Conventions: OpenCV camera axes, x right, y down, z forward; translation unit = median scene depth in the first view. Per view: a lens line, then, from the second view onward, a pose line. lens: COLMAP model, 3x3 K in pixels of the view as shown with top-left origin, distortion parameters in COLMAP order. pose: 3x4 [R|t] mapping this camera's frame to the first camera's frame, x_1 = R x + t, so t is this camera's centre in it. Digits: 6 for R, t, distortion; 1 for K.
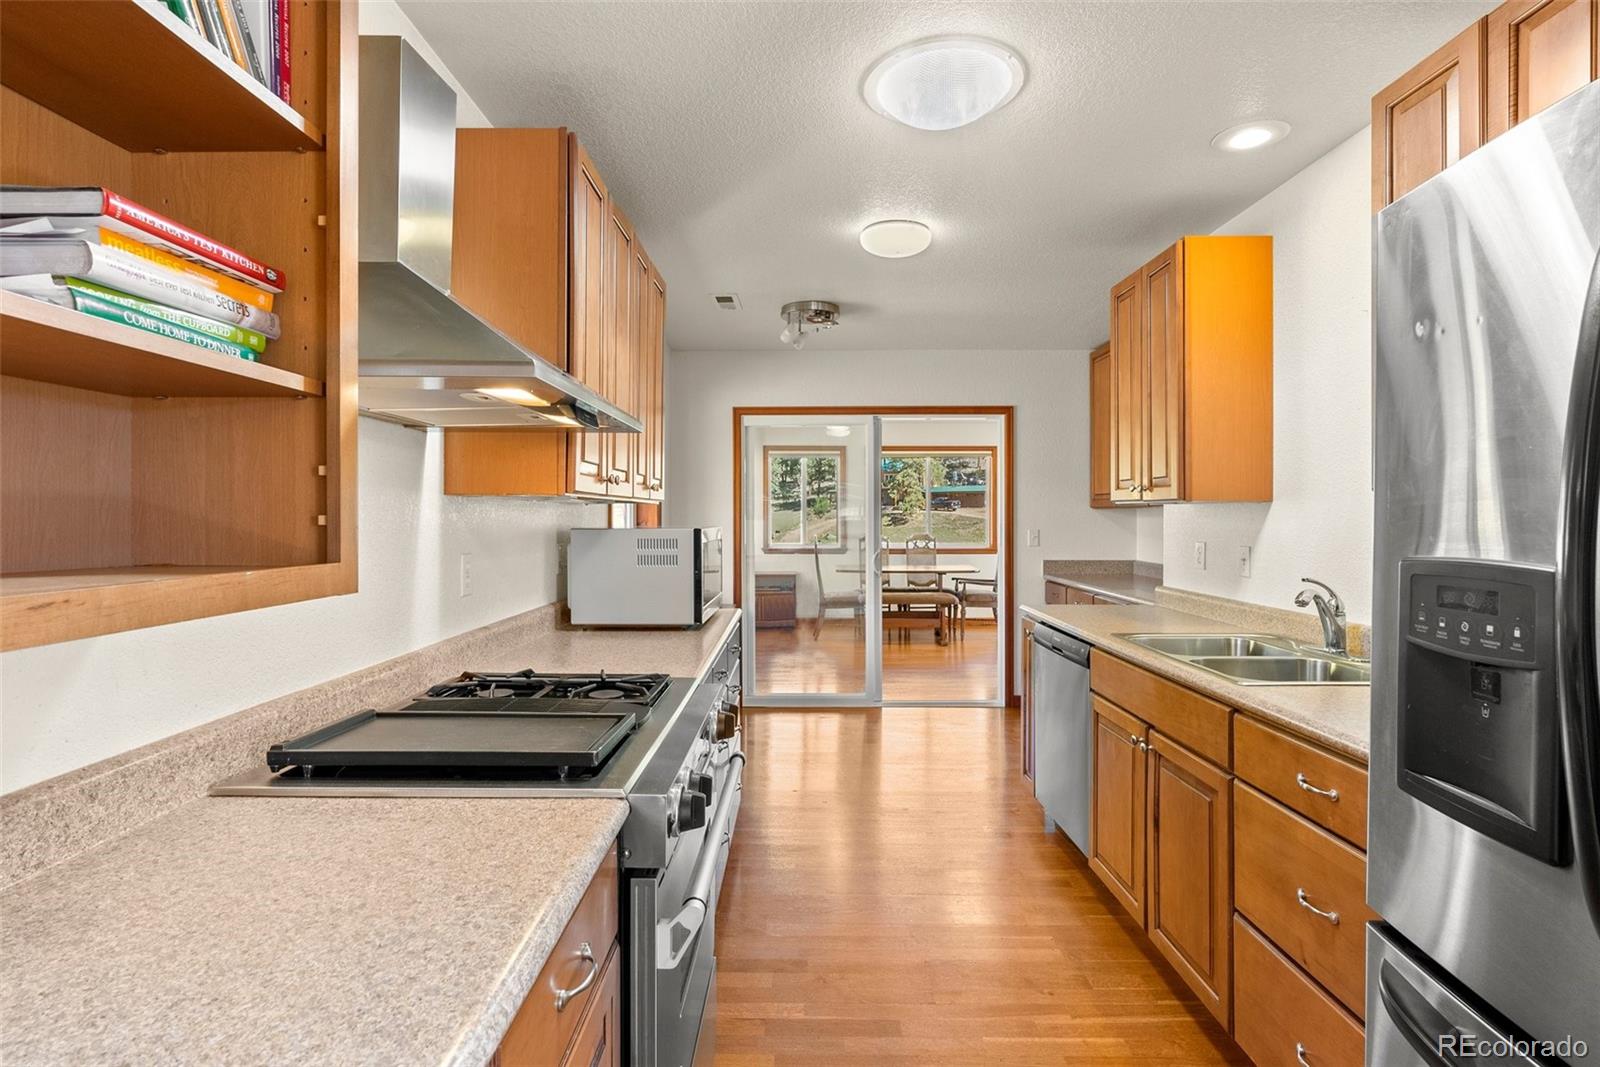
lens RADIAL K [[787.4, 0, 805.5], [0, 787.4, 523.1], [0, 0, 1]] dist [-0.000303, 0.000026]
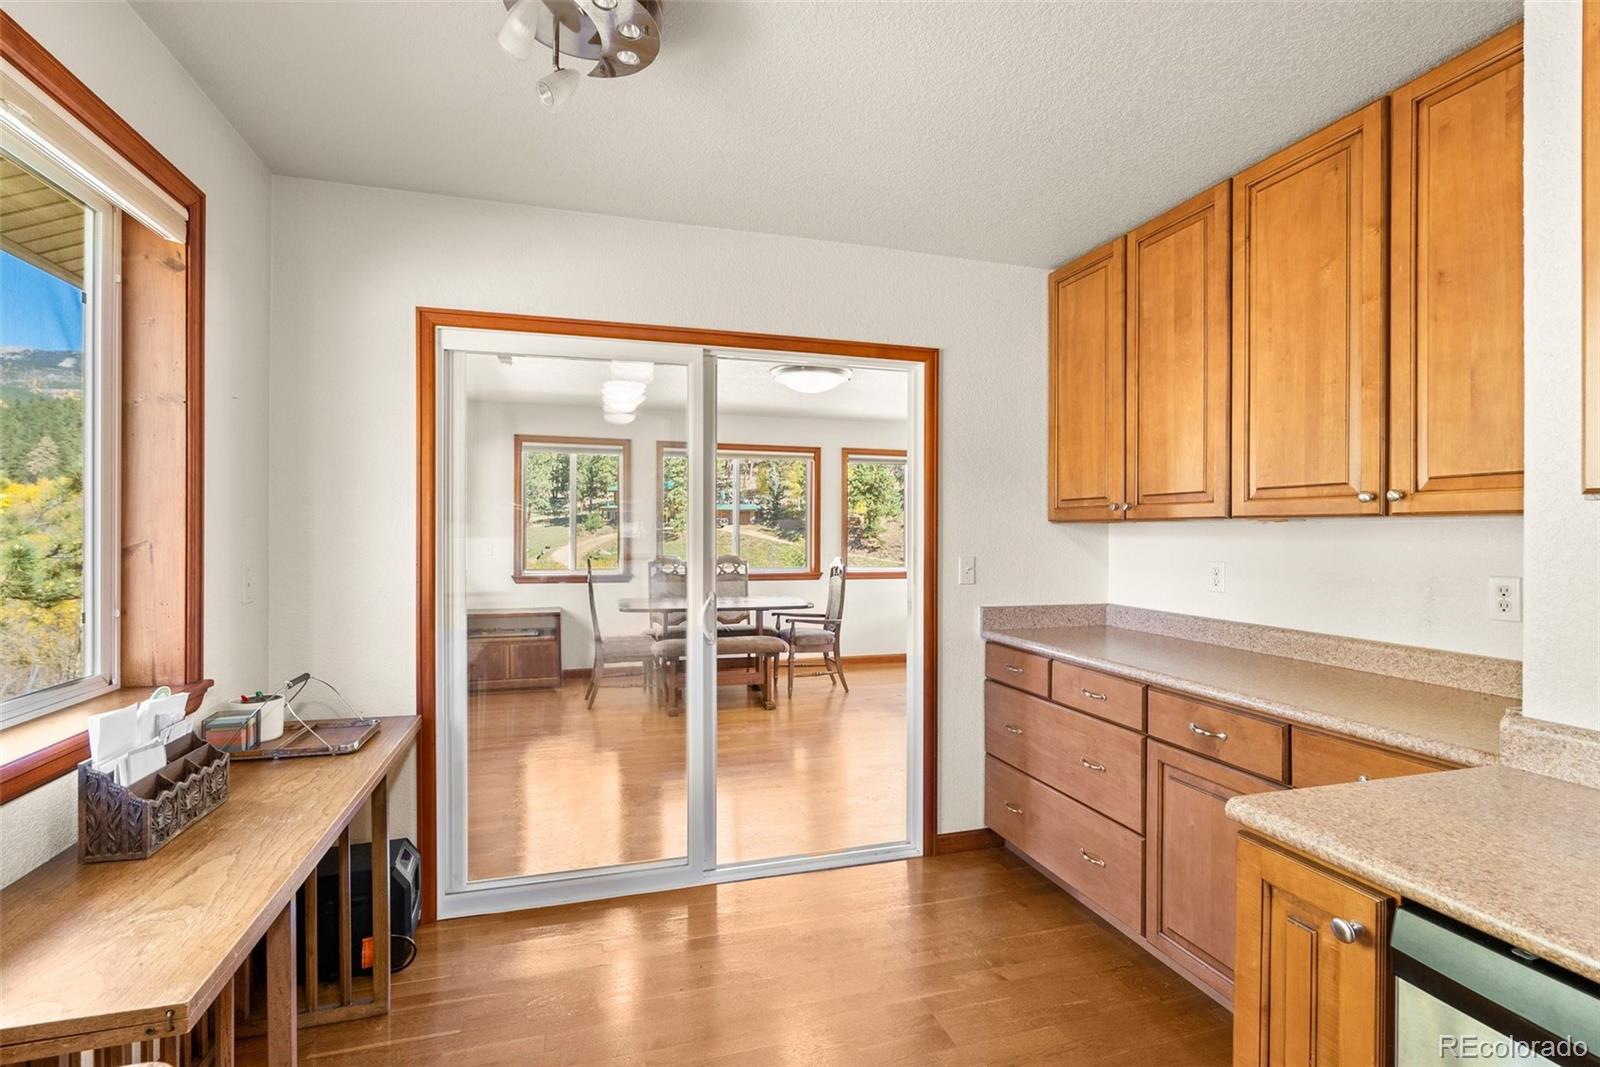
lens RADIAL K [[736.1, 0, 798.2], [0, 736.1, 537.3], [0, 0, 1]] dist [-0.010122, 0.006410]
pose [[0.957561, 0.003299, 0.288213, 0.001850], [-0.002658, 0.999993, -0.002616, -0.002919], [-0.288220, 0.001739, 0.957563, 0.310639]]
